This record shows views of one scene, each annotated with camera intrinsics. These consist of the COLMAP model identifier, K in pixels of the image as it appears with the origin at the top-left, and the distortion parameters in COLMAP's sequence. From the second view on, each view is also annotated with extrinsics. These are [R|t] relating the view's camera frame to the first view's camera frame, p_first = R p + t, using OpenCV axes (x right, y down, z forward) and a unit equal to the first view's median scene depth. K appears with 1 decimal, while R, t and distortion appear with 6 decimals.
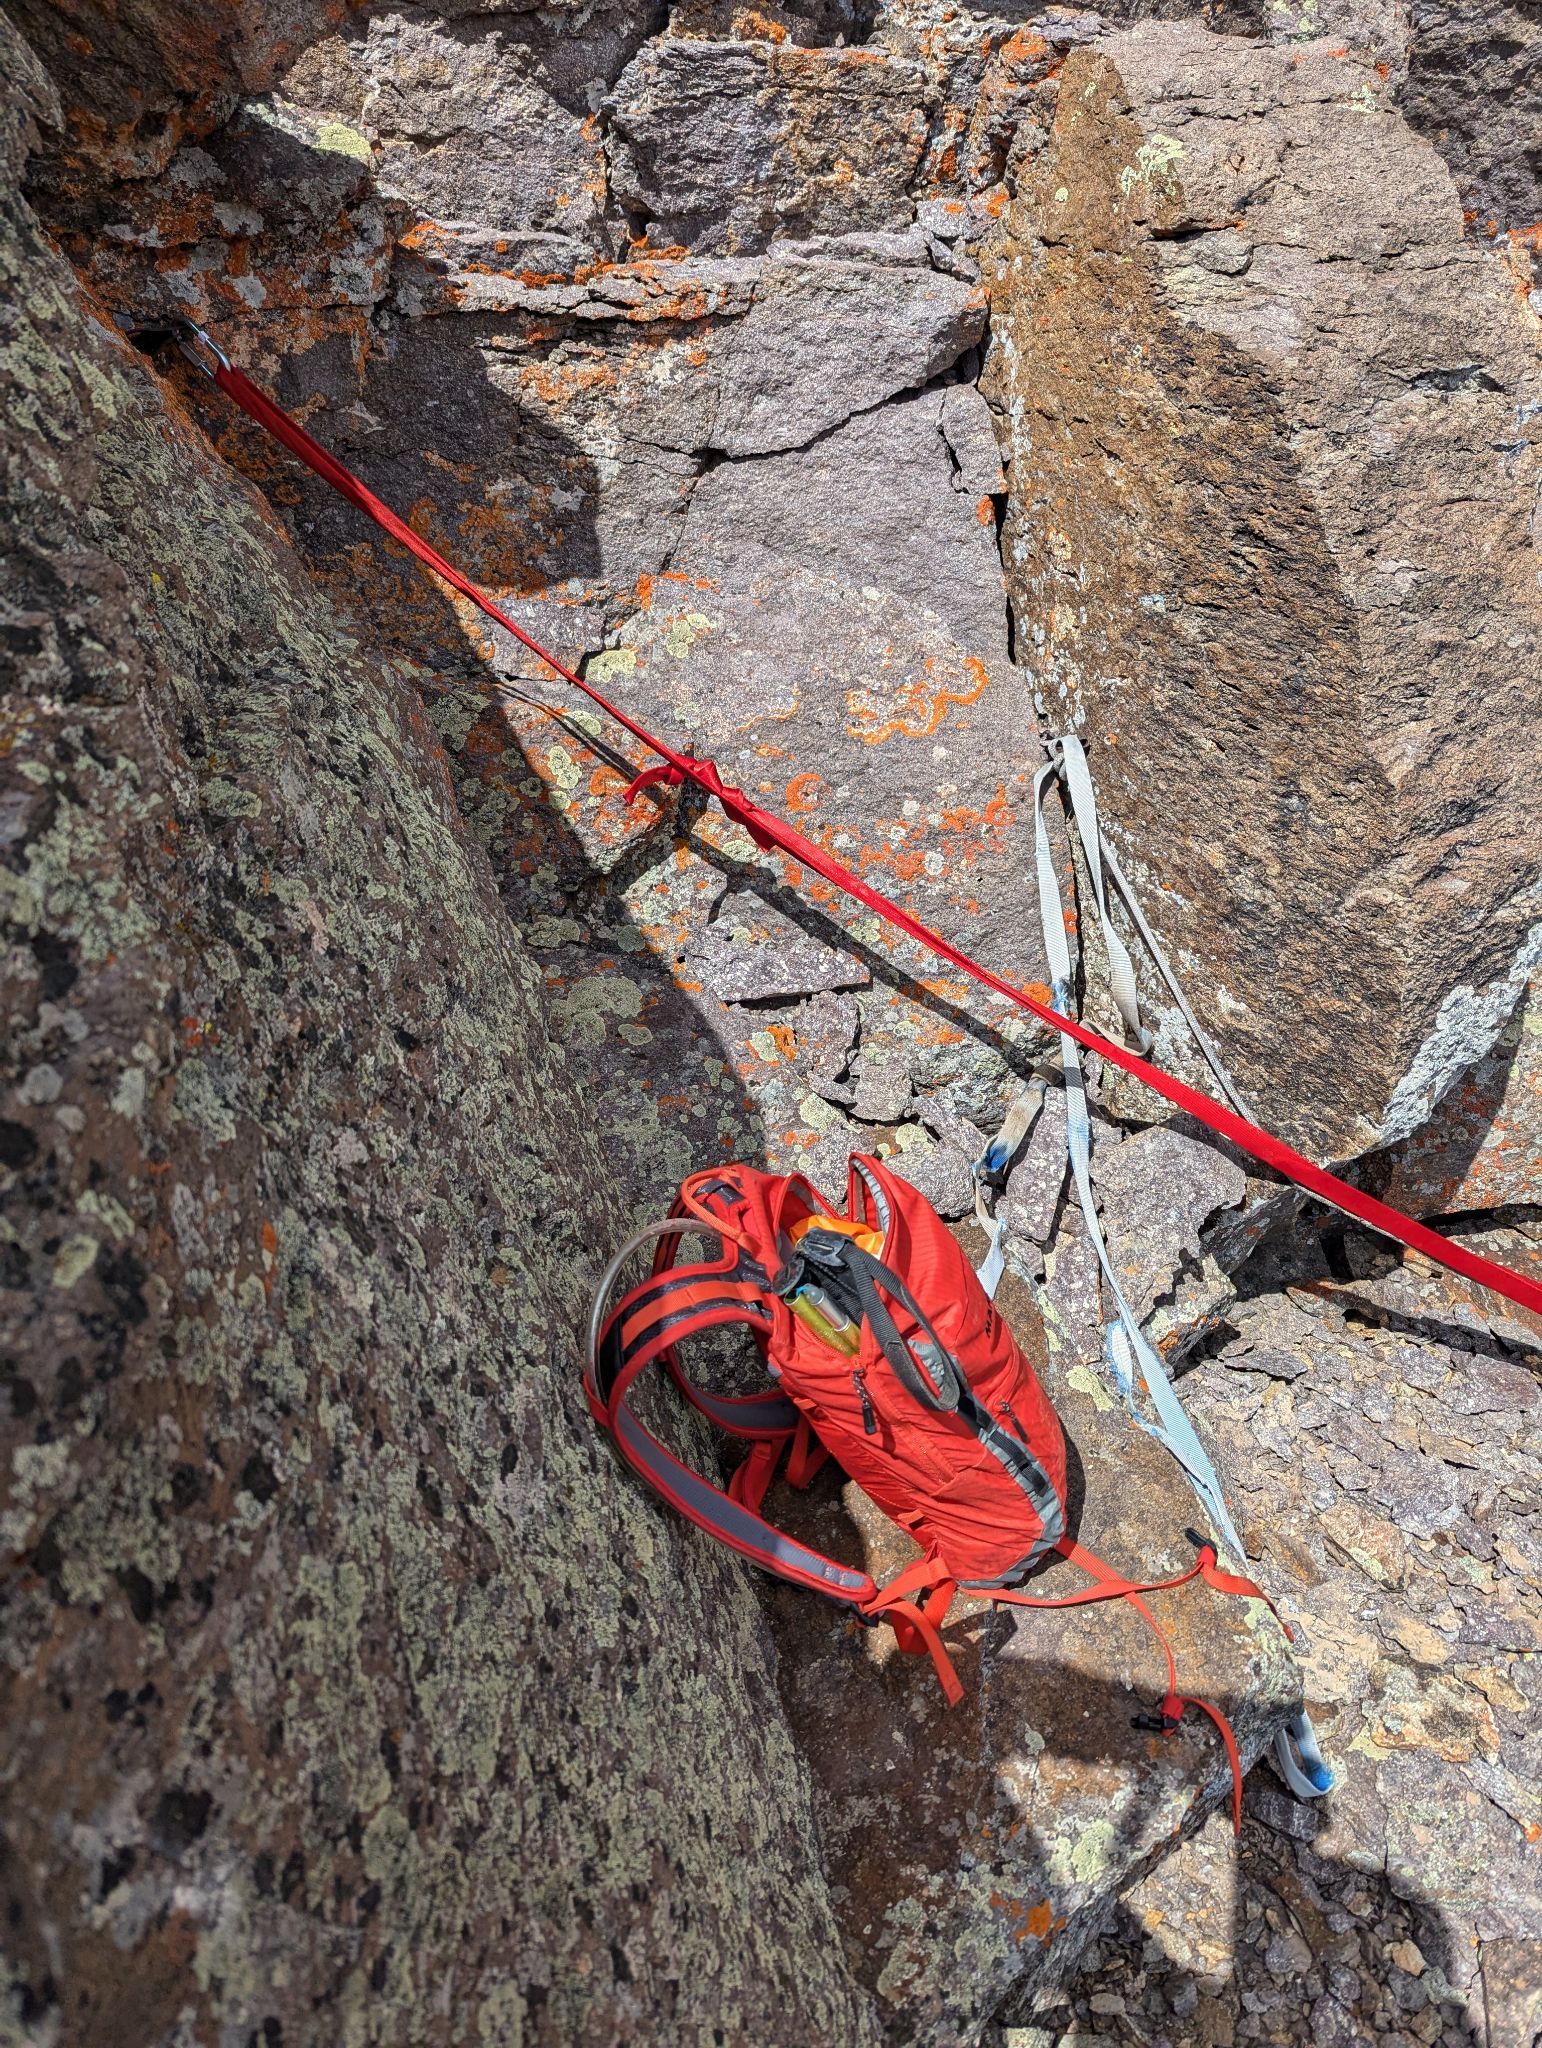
lens RADIAL K [[1441.2, 0, 771.0], [0, 1441.2, 1024.0], [0, 0, 1]] dist [0.061818, -0.063411]
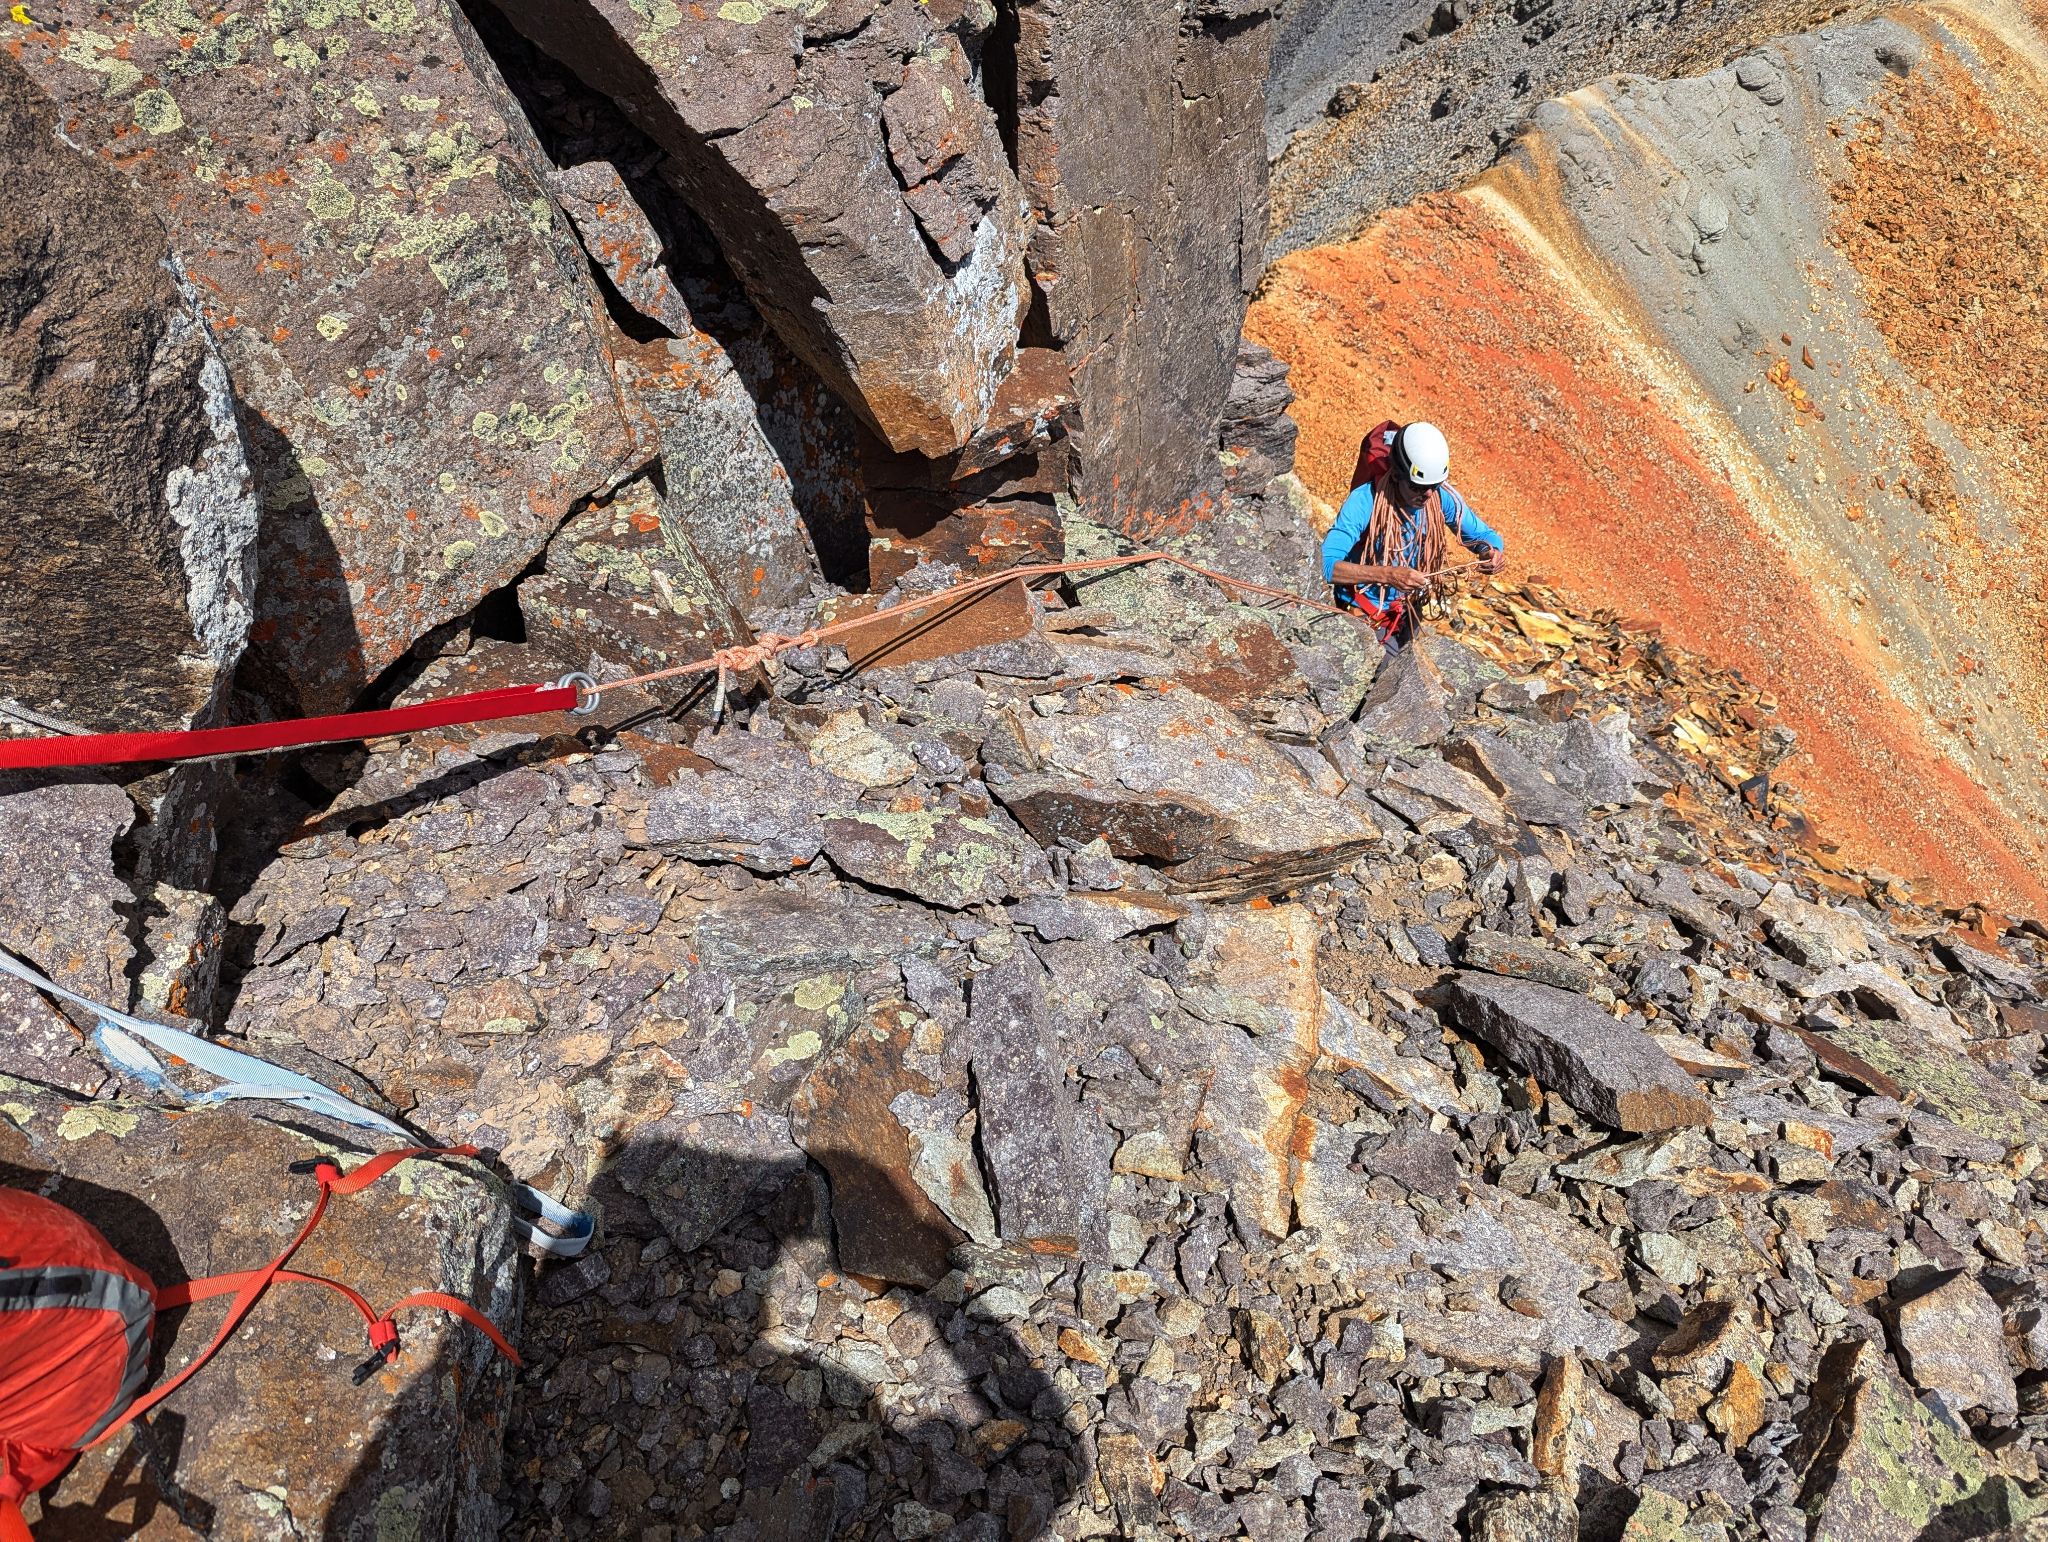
lens RADIAL K [[1441.2, 0, 1020.0], [0, 1441.2, 747.1], [0, 0, 1]] dist [0.061818, -0.063411]
pose [[0.536804, -0.586369, 0.606640, 0.109406], [0.476721, 0.804038, 0.355331, 0.034166], [-0.696117, 0.098455, 0.711145, 0.039751]]
